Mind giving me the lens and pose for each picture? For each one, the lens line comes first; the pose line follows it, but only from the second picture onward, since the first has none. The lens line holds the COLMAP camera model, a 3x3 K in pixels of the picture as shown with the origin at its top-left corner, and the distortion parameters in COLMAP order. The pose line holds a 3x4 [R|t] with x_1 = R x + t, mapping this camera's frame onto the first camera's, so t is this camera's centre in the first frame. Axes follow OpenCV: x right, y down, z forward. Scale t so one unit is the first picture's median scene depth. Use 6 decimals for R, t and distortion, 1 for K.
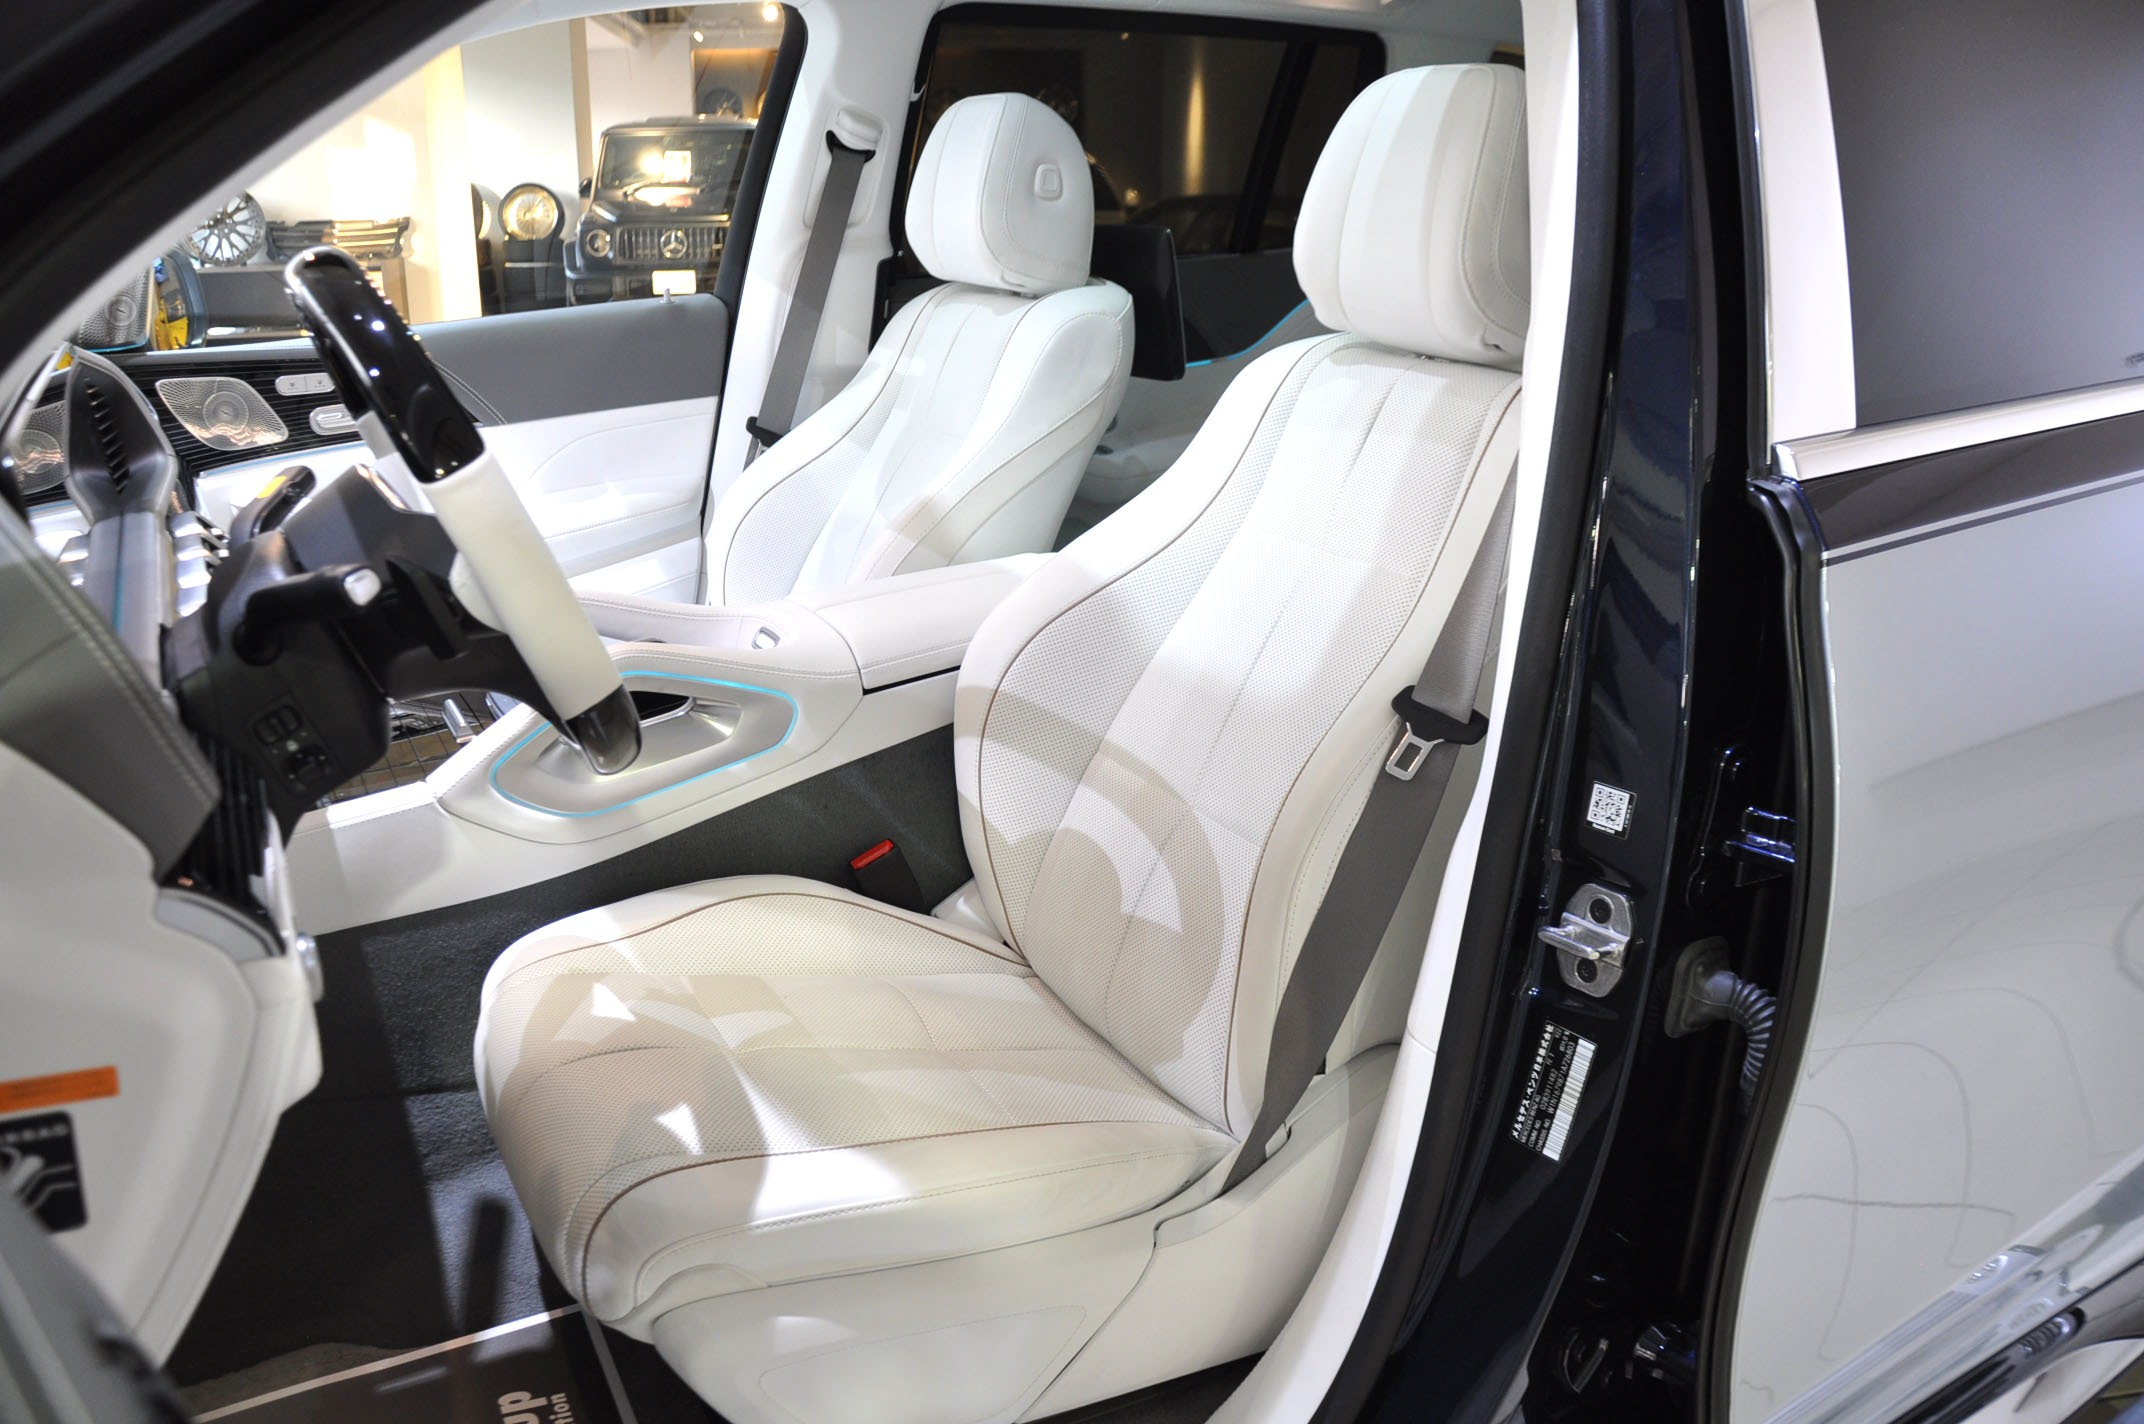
lens RADIAL K [[1574.3, 0, 1072.0], [0, 1574.3, 712.0], [0, 0, 1]] dist [-0.181057, -0.000166]
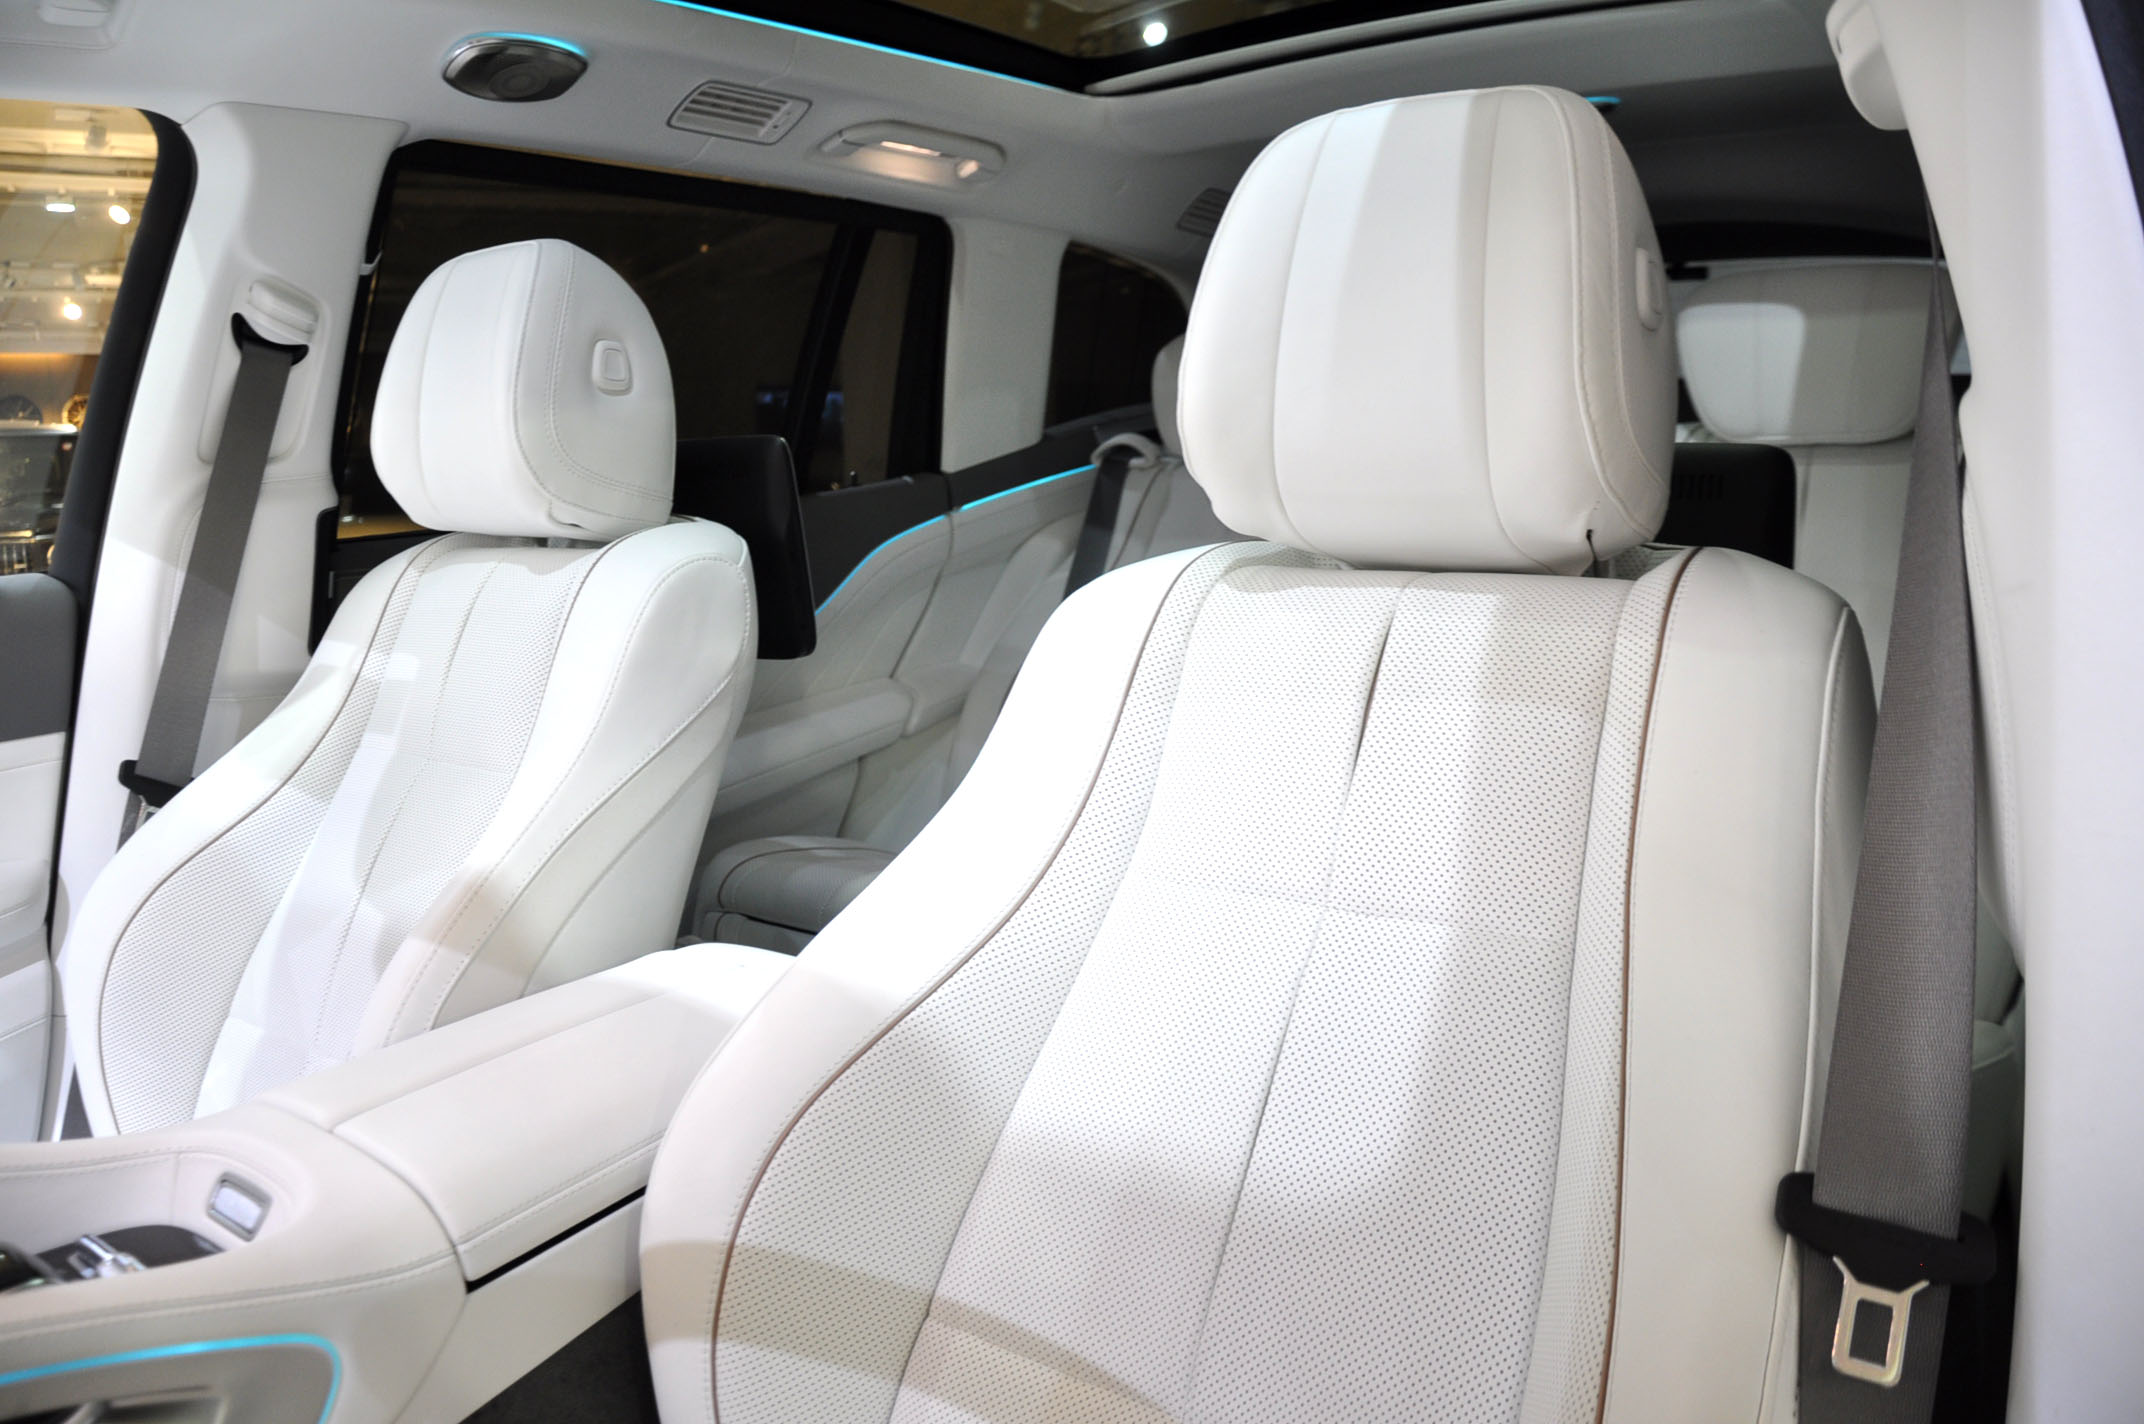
lens RADIAL K [[1595.1, 0, 1072.0], [0, 1595.1, 712.0], [0, 0, 1]] dist [-0.194154, 0.105132]
pose [[0.920870, -0.073749, 0.382832, -0.094406], [0.143738, 0.976995, -0.157541, -0.065790], [-0.362406, 0.200102, 0.910286, 0.340783]]
